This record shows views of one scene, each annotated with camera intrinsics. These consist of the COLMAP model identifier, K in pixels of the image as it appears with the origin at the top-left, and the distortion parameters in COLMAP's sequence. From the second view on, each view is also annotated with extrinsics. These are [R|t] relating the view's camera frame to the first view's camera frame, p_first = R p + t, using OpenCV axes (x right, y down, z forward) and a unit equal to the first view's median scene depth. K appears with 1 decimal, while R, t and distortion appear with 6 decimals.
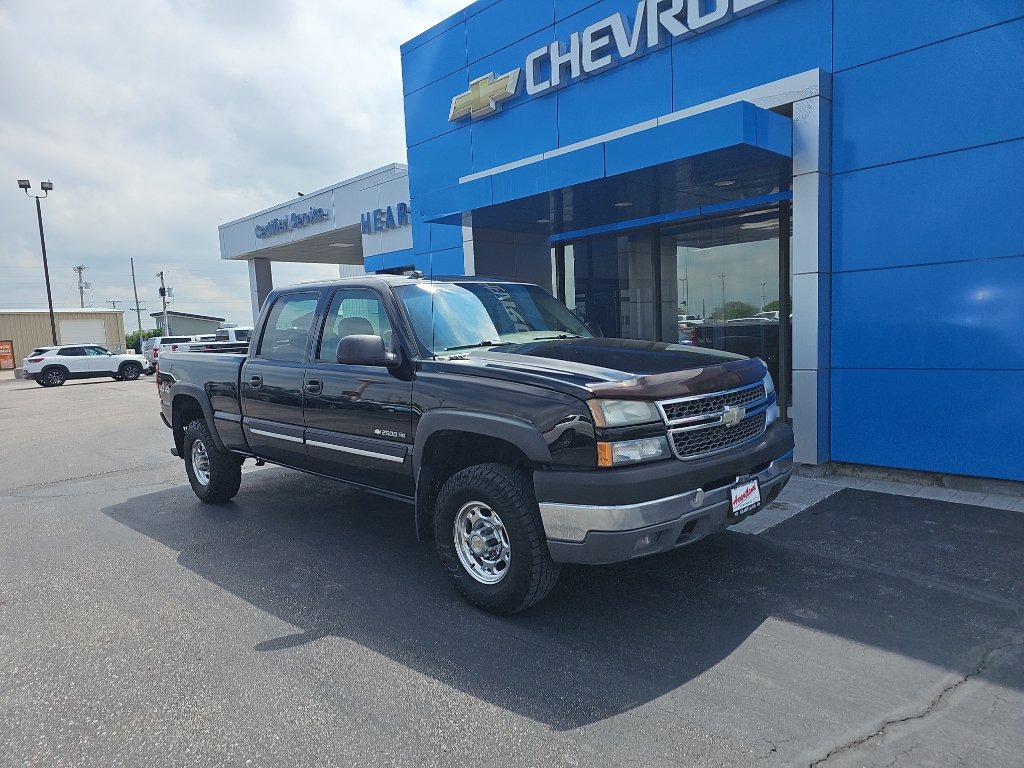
lens RADIAL K [[677.3, 0, 505.4], [0, 677.3, 381.3], [0, 0, 1]] dist [0.043490, -0.030819]
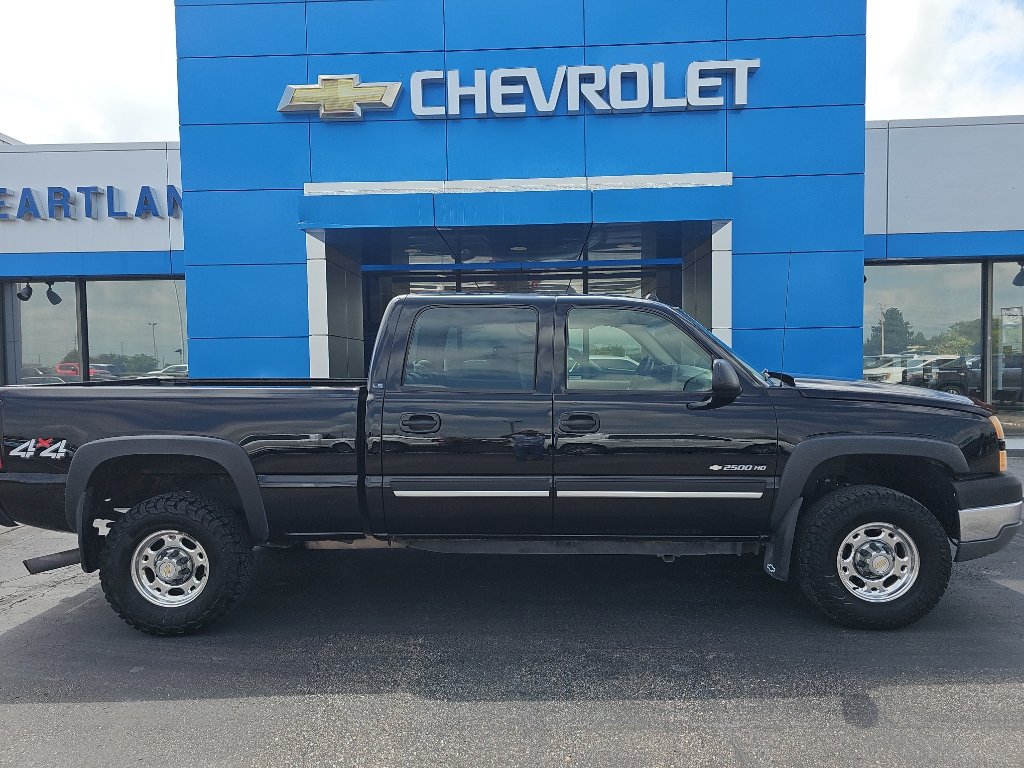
lens RADIAL K [[677.3, 0, 511.6], [0, 677.3, 386.8], [0, 0, 1]] dist [0.043490, -0.030819]
pose [[0.716849, 0.012745, 0.697112, -0.563963], [0.034410, 0.997968, -0.053629, 0.003424], [-0.696378, 0.062432, 0.714954, 0.298371]]
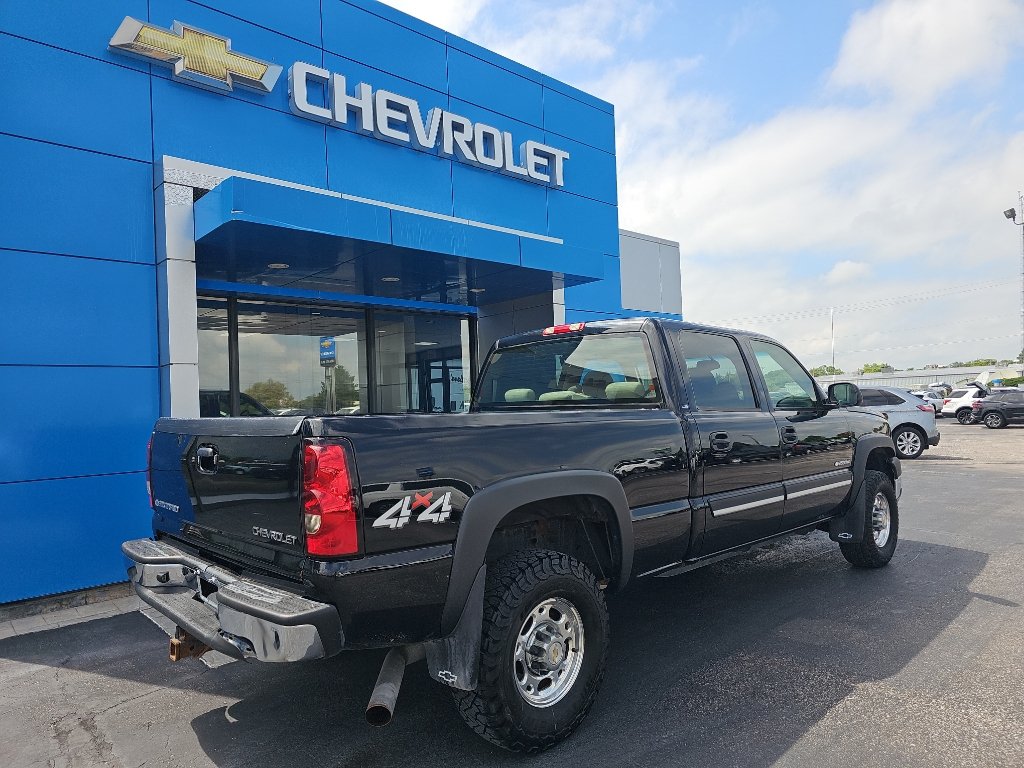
lens RADIAL K [[677.3, 0, 515.7], [0, 677.3, 379.3], [0, 0, 1]] dist [0.043490, -0.030819]
pose [[0.012377, 0.086707, 0.996157, -0.789988], [0.111343, 0.989918, -0.087547, -0.018487], [-0.993705, 0.111999, 0.002599, 0.866473]]
